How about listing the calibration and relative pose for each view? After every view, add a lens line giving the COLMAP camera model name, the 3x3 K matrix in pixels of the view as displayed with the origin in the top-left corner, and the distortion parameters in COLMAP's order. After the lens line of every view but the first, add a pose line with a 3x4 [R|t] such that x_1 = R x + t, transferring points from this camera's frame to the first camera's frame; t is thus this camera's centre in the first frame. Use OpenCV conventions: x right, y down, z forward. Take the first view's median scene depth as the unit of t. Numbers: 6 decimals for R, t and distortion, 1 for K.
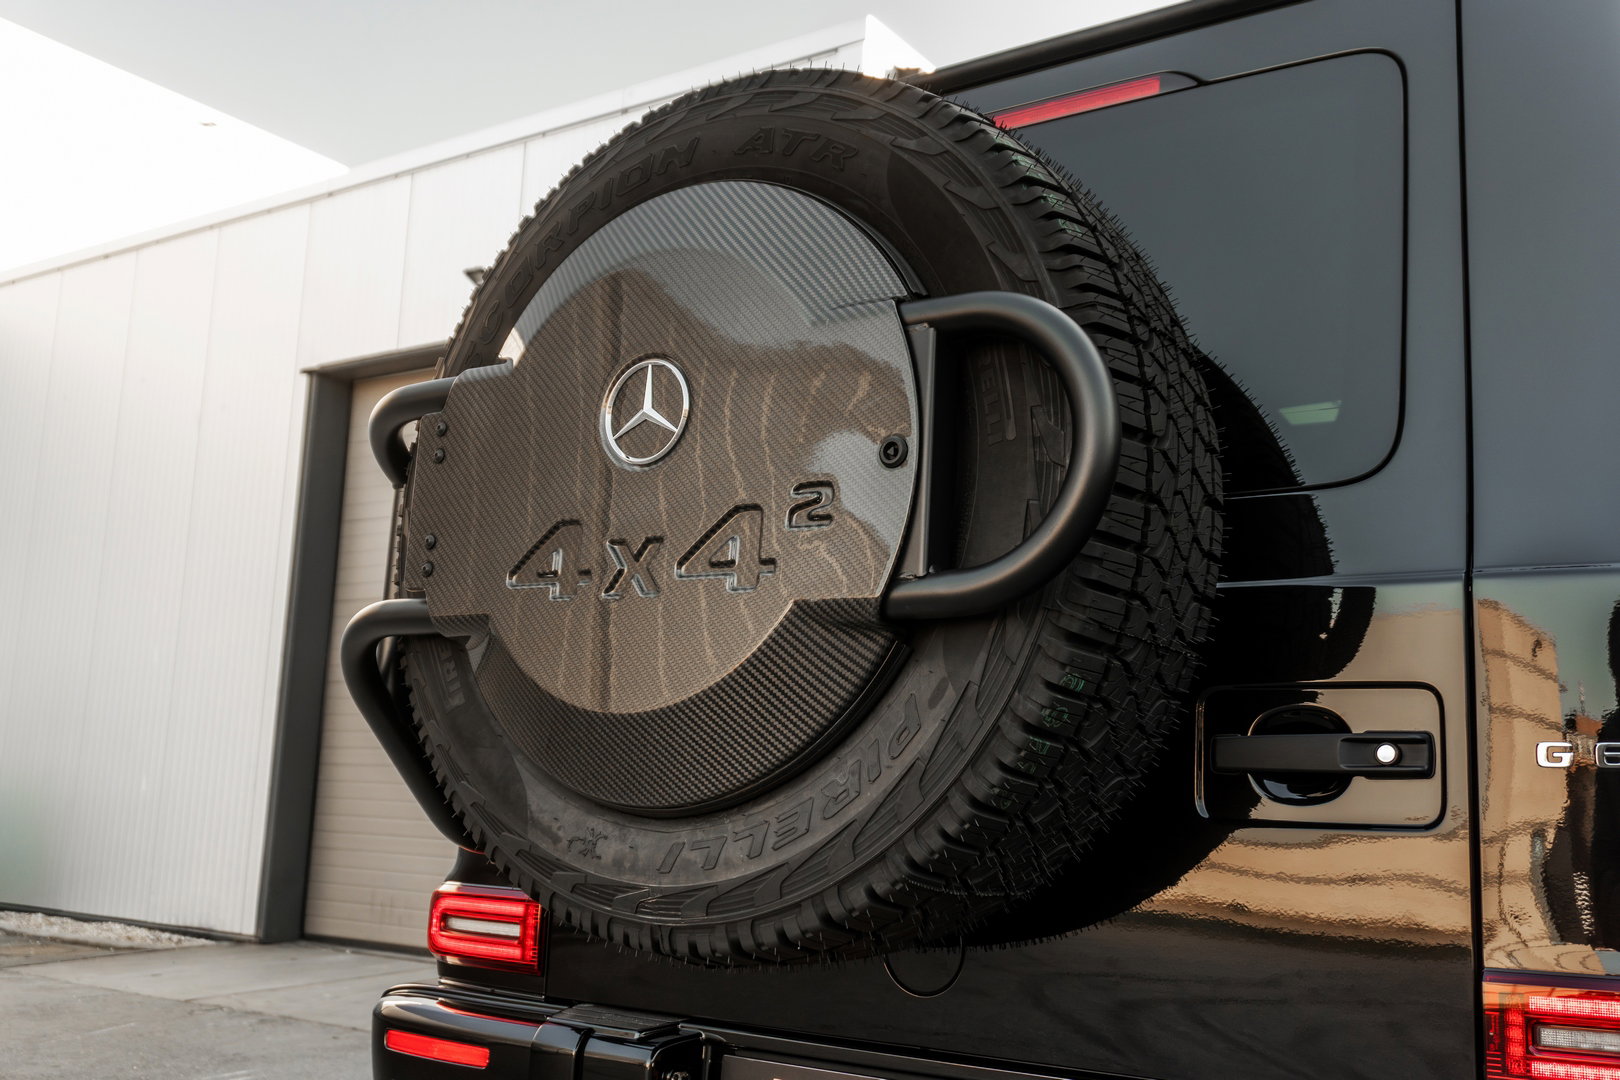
lens RADIAL K [[1601.6, 0, 810.0], [0, 1601.6, 540.0], [0, 0, 1]] dist [-0.004346, -0.015177]
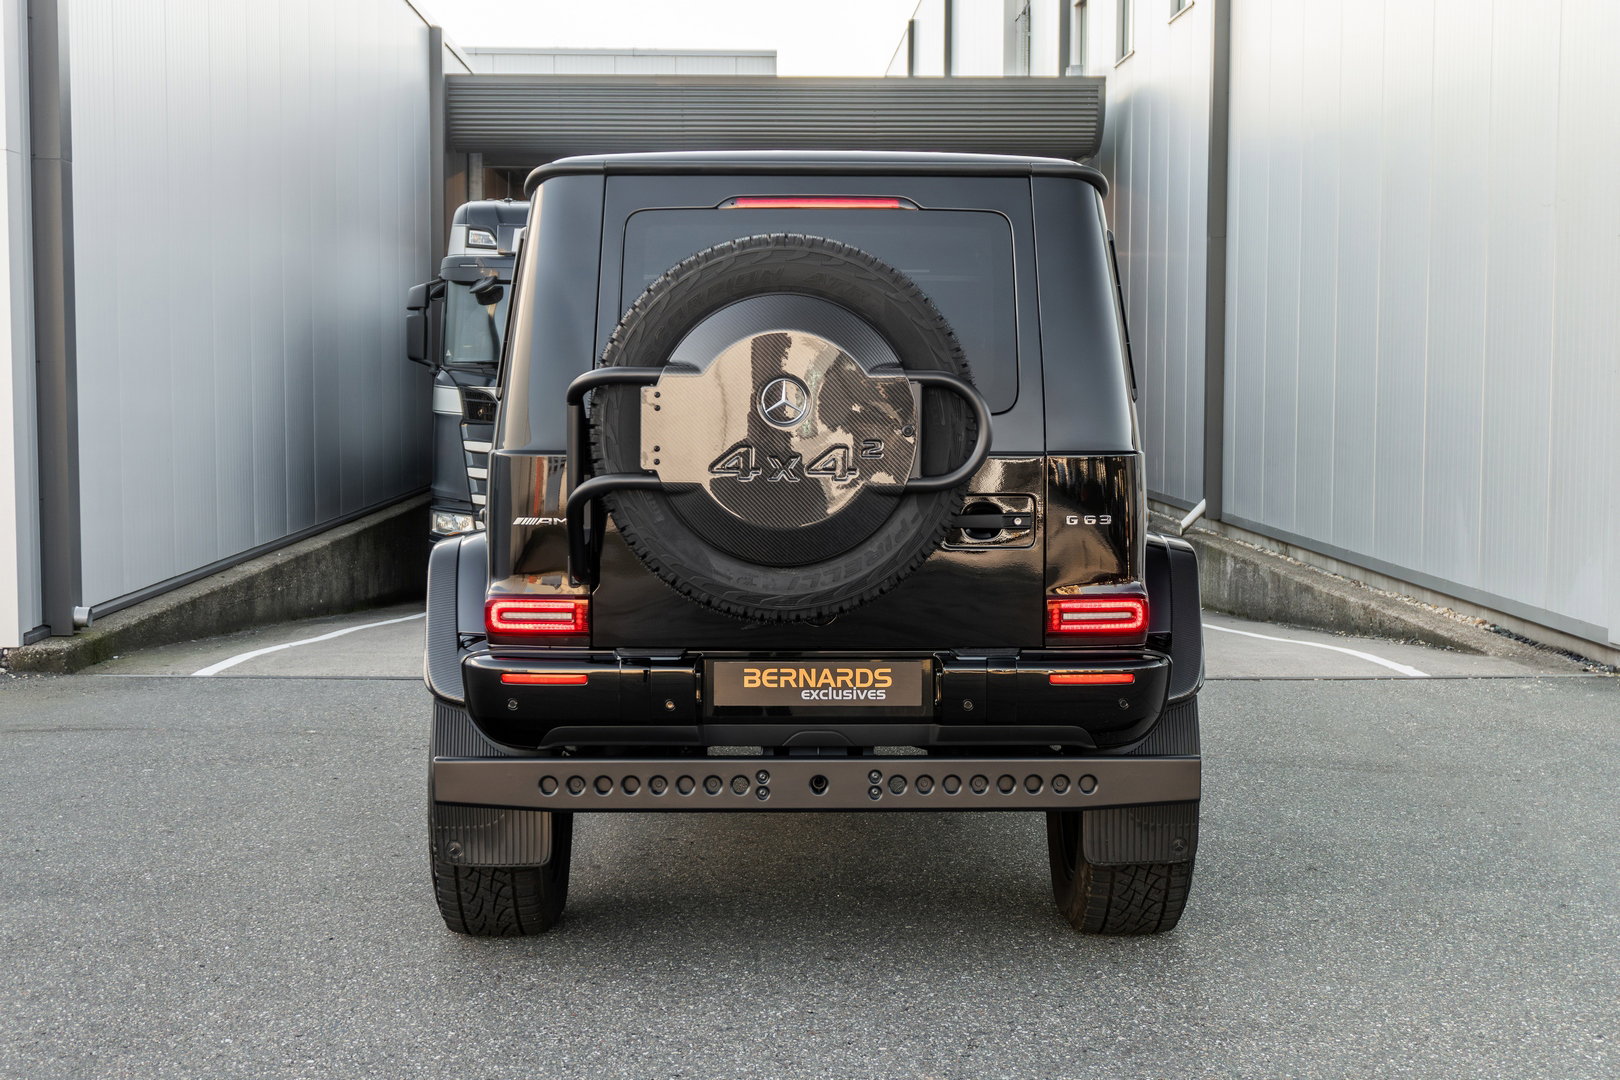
lens RADIAL K [[2059.0, 0, 810.0], [0, 2059.0, 540.0], [0, 0, 1]] dist [-0.001676, -0.006010]
pose [[0.806465, -0.082993, 0.585428, -1.981272], [-0.070936, 0.969369, 0.235141, -0.635298], [-0.587011, -0.231161, 0.775875, -1.515329]]
